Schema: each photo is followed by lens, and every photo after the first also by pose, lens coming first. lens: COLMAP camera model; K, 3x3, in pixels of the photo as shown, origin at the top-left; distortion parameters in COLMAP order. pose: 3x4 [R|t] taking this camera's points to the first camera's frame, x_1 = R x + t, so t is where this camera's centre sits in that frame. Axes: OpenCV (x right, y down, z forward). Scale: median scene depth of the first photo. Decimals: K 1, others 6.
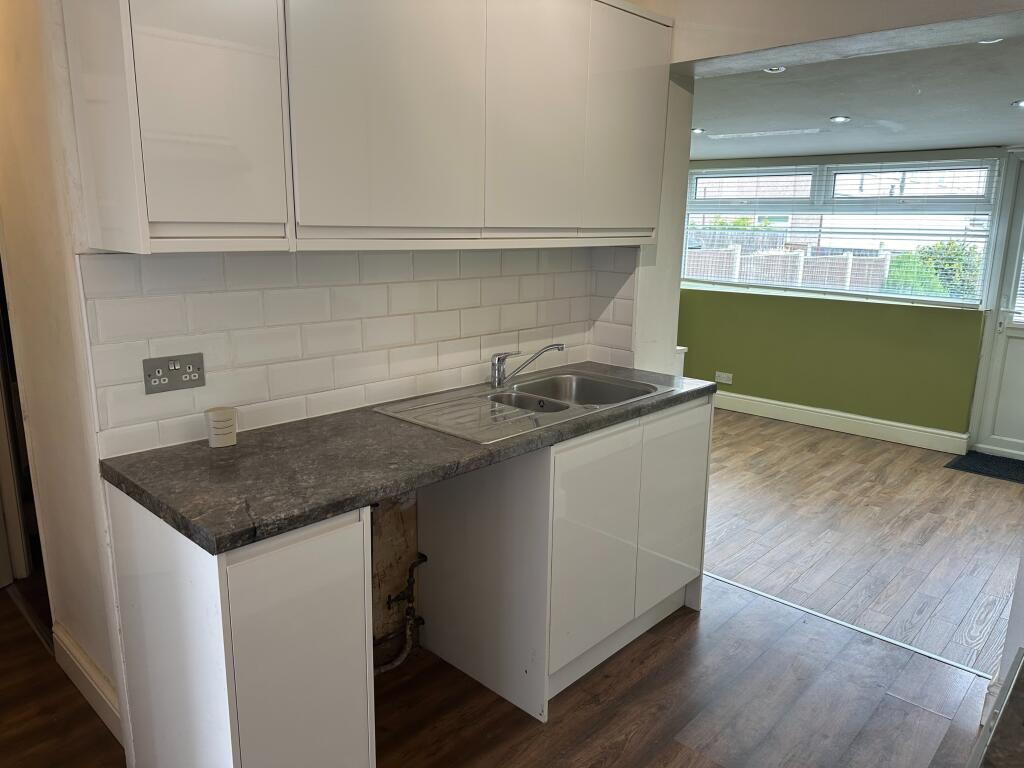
lens RADIAL K [[716.9, 0, 512.0], [0, 716.9, 384.0], [0, 0, 1]] dist [0.087663, -0.095931]
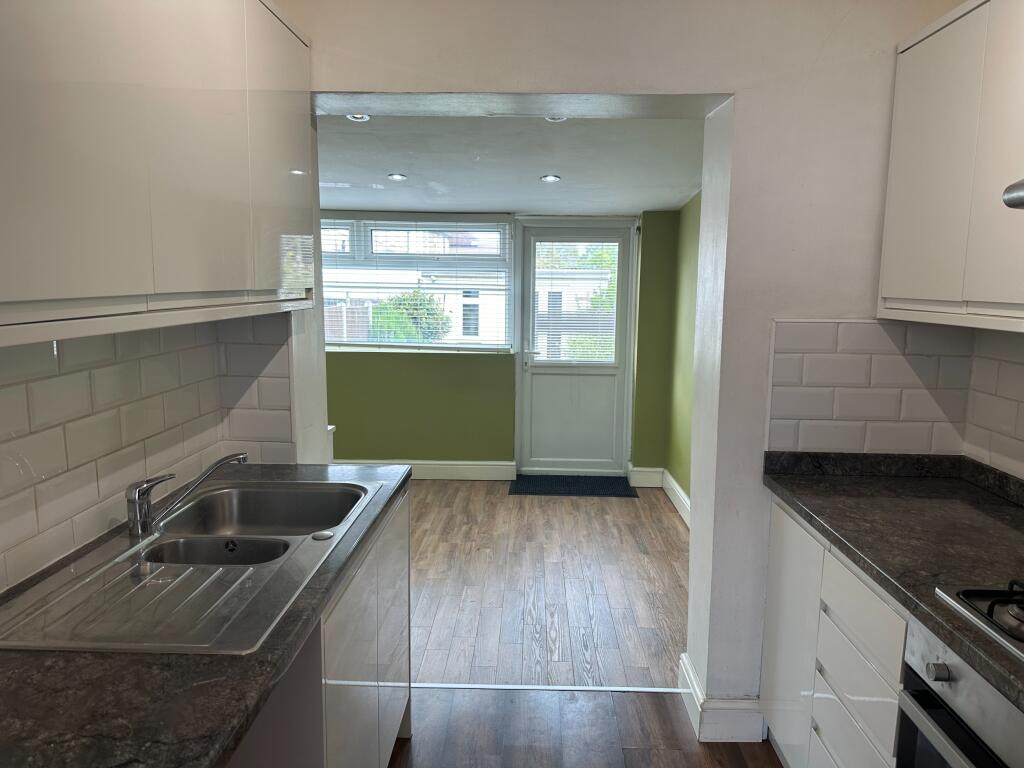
lens RADIAL K [[710.8, 0, 515.3], [0, 710.8, 380.1], [0, 0, 1]] dist [0.152472, -0.307096]
pose [[0.743551, -0.099618, 0.661217, -0.111873], [0.145455, 0.989258, -0.014526, -0.045152], [-0.652667, 0.106979, 0.750054, 0.169934]]
